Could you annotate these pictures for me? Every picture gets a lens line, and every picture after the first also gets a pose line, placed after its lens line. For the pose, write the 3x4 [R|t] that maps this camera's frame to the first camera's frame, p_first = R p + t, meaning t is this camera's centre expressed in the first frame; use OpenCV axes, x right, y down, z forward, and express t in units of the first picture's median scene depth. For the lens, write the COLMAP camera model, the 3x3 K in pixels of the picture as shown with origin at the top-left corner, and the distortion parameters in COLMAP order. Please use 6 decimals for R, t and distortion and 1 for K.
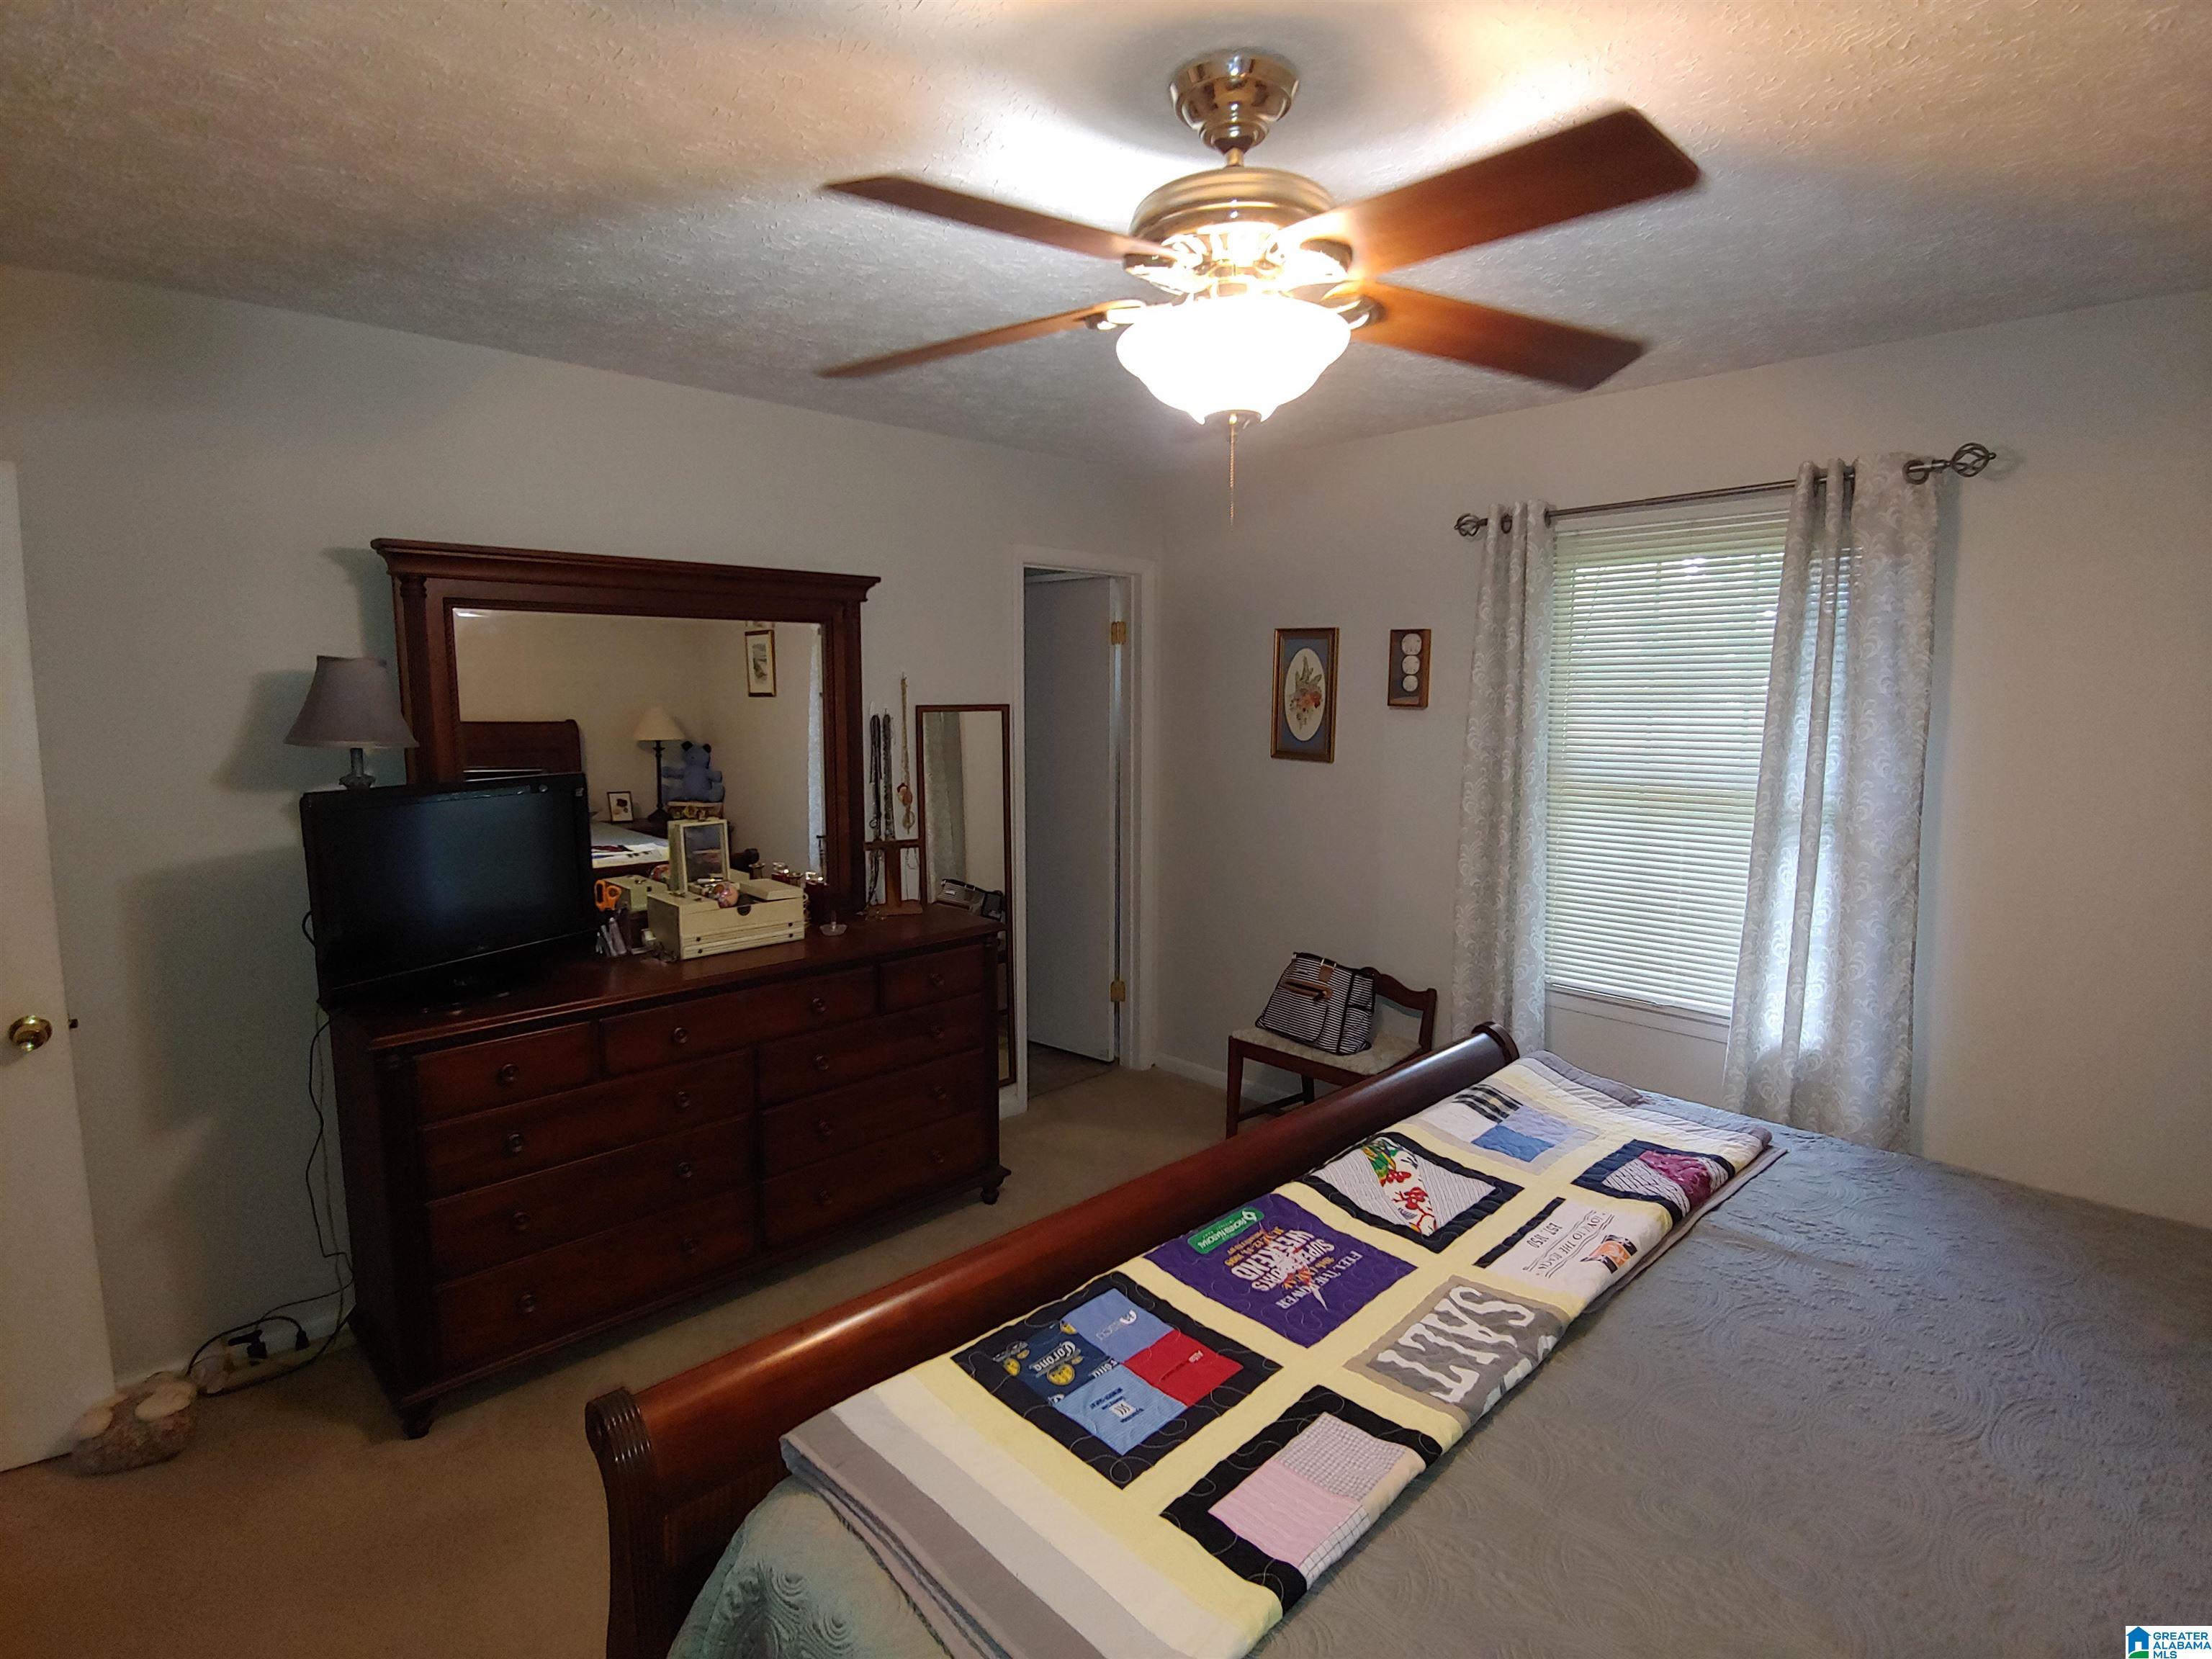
lens RADIAL K [[1124.1, 0, 1111.7], [0, 1124.1, 832.7], [0, 0, 1]] dist [-0.013463, 0.000209]
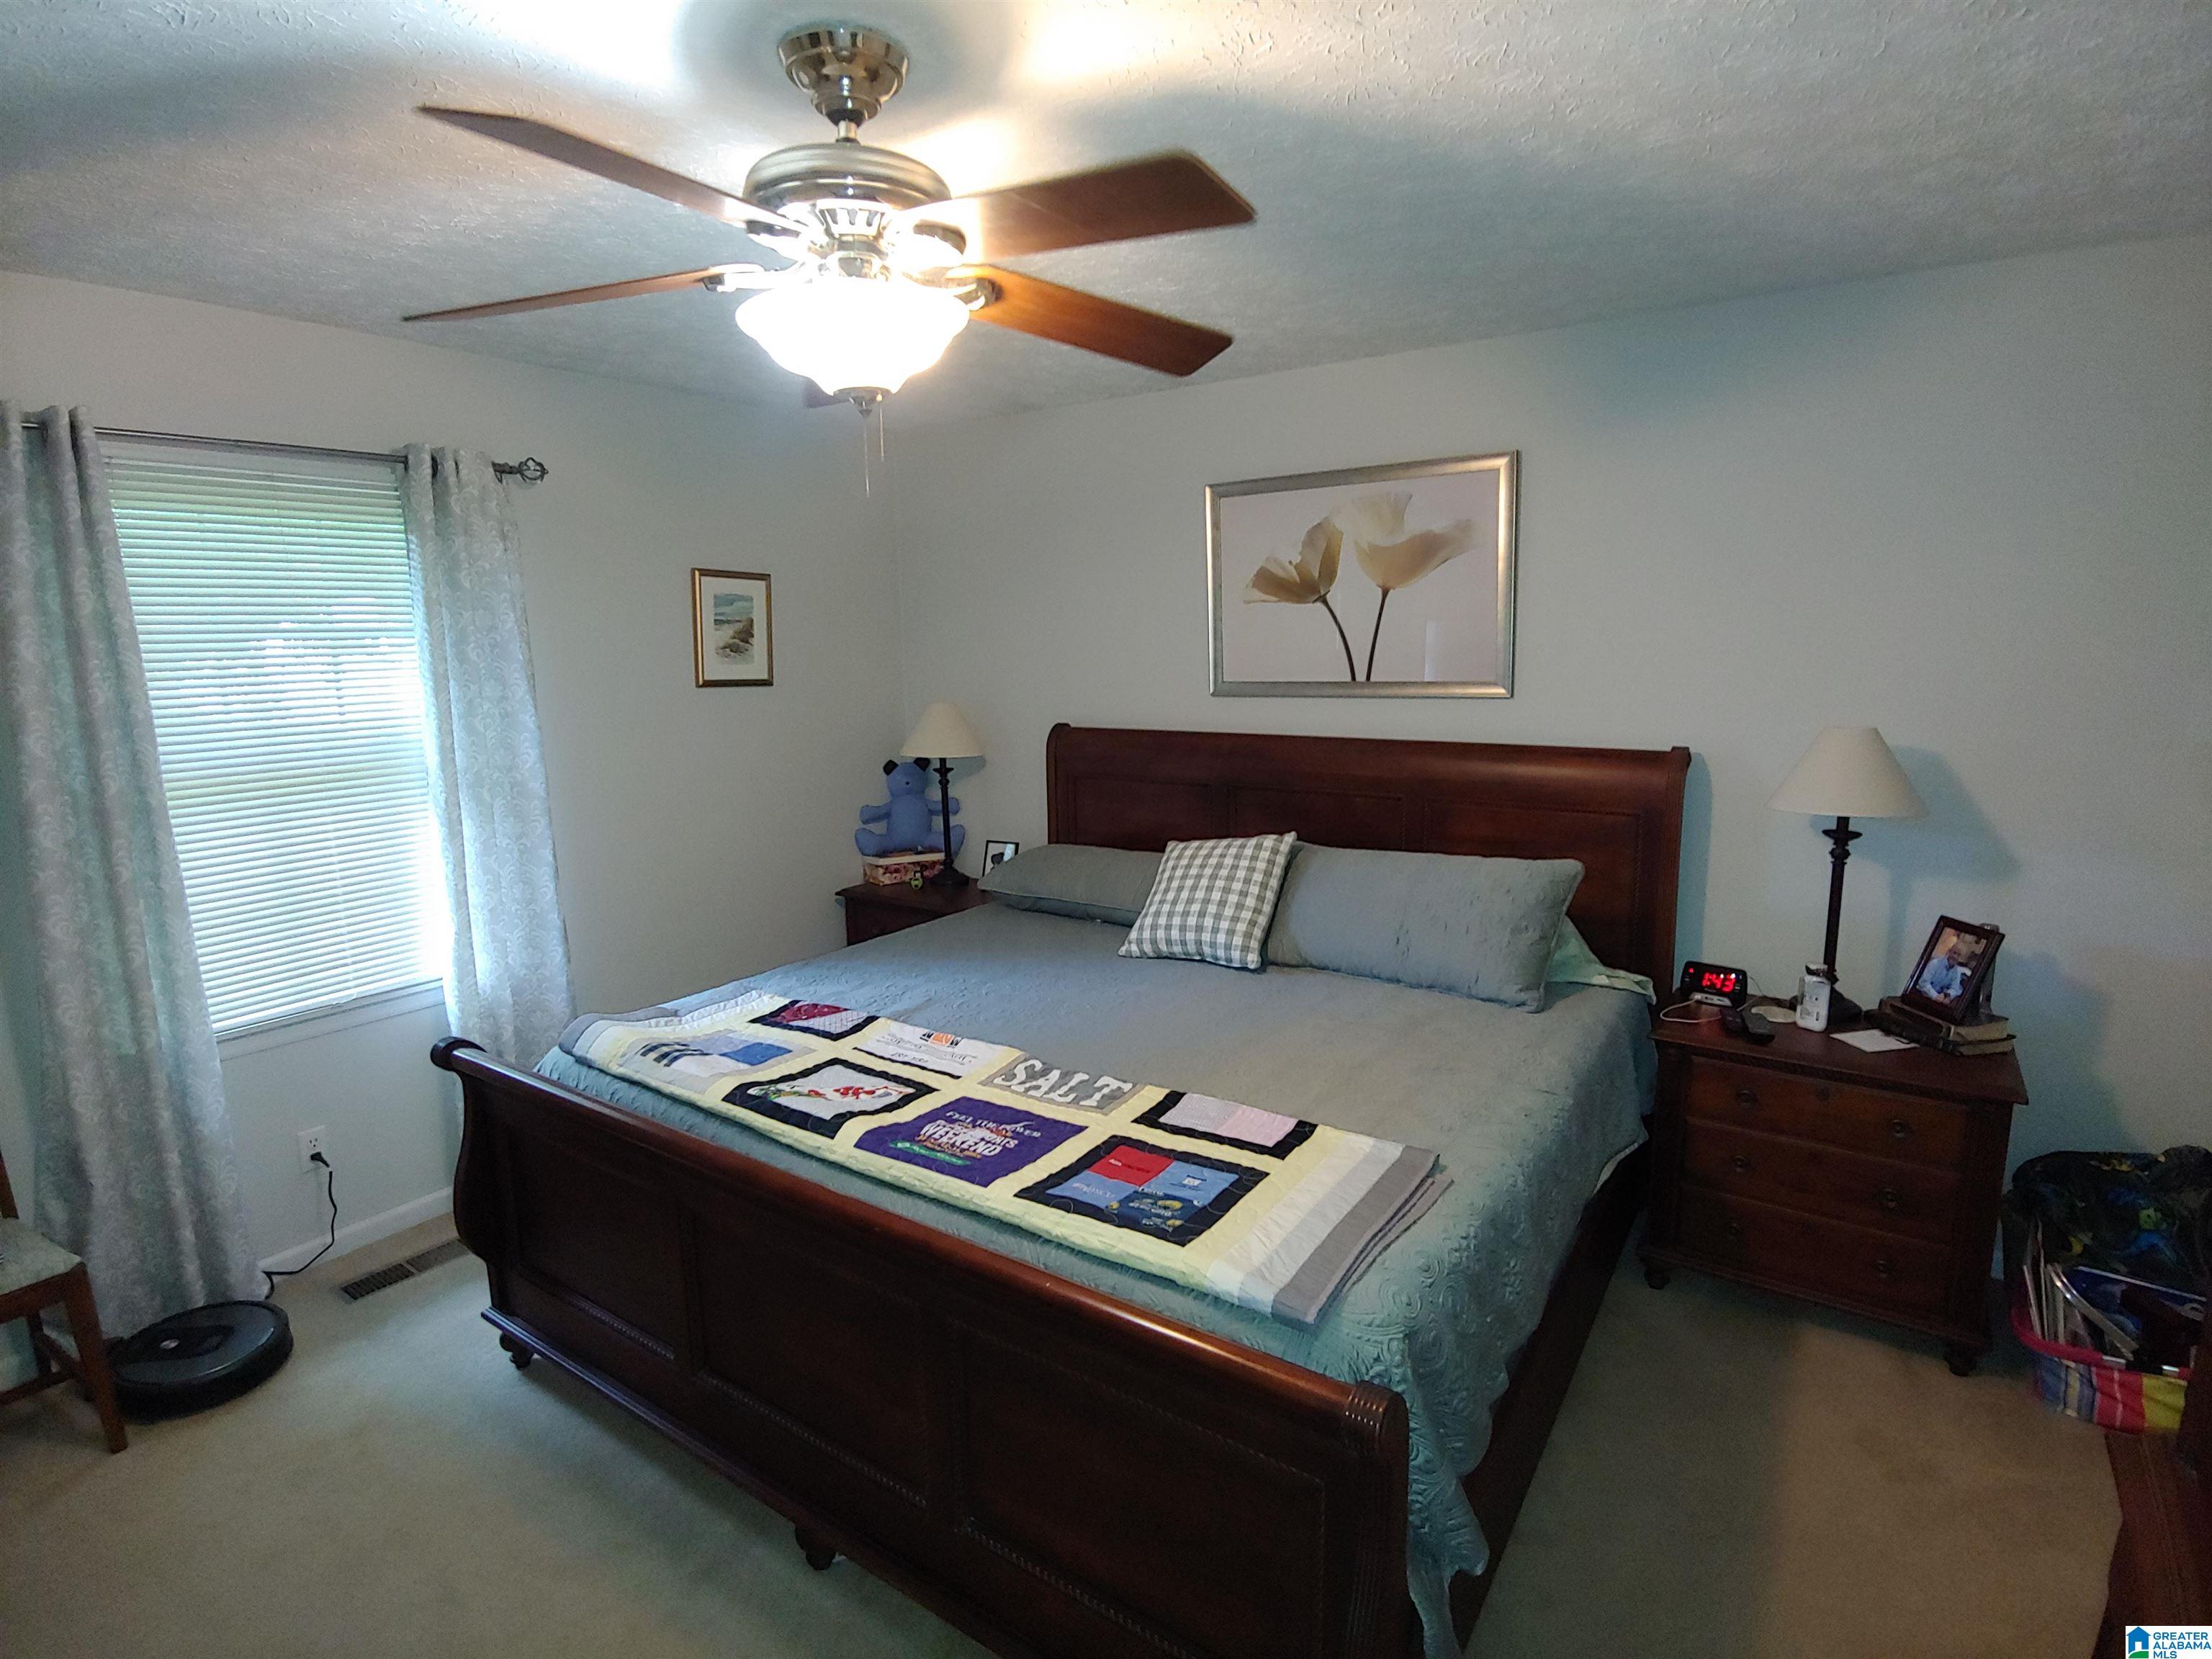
lens RADIAL K [[1124.1, 0, 1109.2], [0, 1124.1, 824.5], [0, 0, 1]] dist [-0.013463, 0.000209]
pose [[-0.212402, -0.158544, 0.964235, -1.003481], [0.139230, 0.971773, 0.190453, -0.150467], [-0.967213, 0.174703, -0.184333, 1.048388]]
